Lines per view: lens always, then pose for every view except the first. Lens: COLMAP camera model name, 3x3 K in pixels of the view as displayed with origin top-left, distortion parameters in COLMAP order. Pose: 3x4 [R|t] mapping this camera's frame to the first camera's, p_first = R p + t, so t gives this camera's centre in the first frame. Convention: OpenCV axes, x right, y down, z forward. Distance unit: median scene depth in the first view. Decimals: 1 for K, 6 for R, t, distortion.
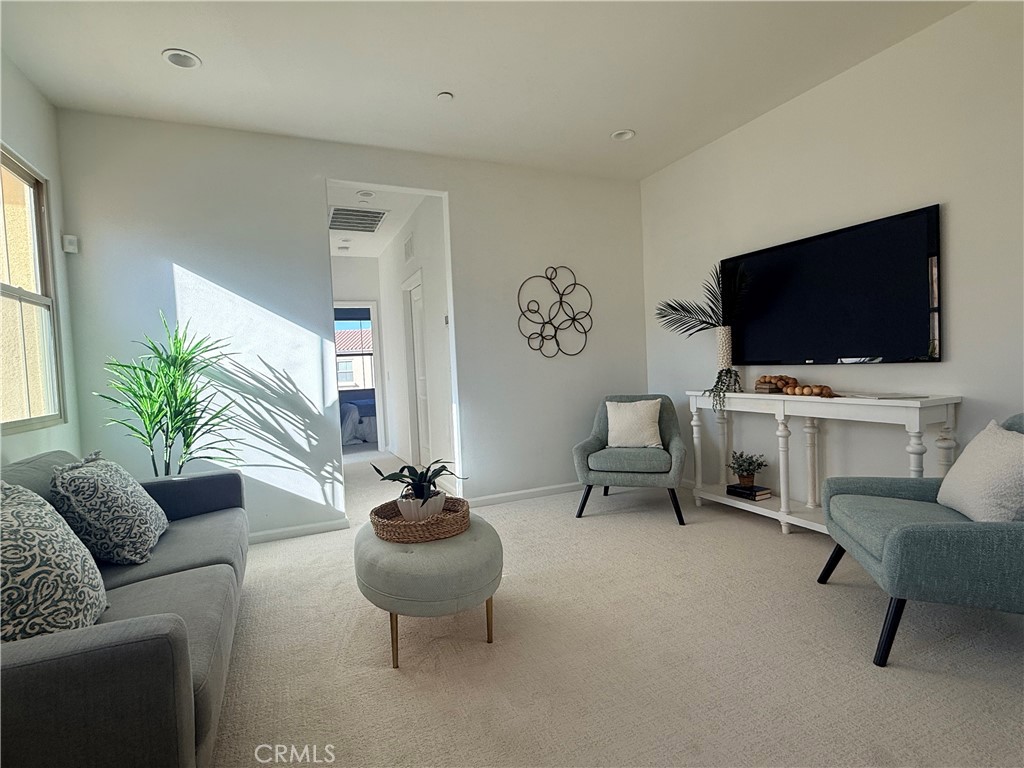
lens RADIAL K [[513.3, 0, 512.0], [0, 513.3, 384.0], [0, 0, 1]] dist [0.003323, 0.001285]
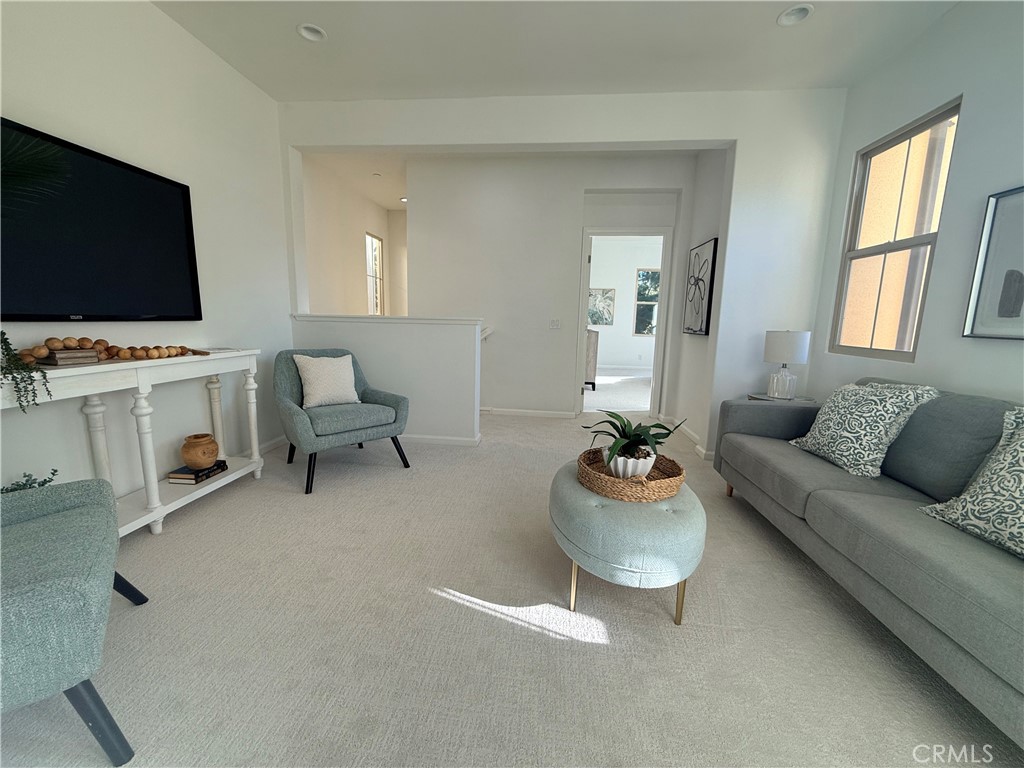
lens RADIAL K [[415.0, 0, 512.0], [0, 415.0, 384.0], [0, 0, 1]] dist [0.000052, 0.000015]
pose [[-0.881737, -0.063179, 0.467491, -0.257858], [0.021288, 0.984653, 0.173222, -0.040794], [-0.471261, 0.162688, -0.866860, 1.280405]]
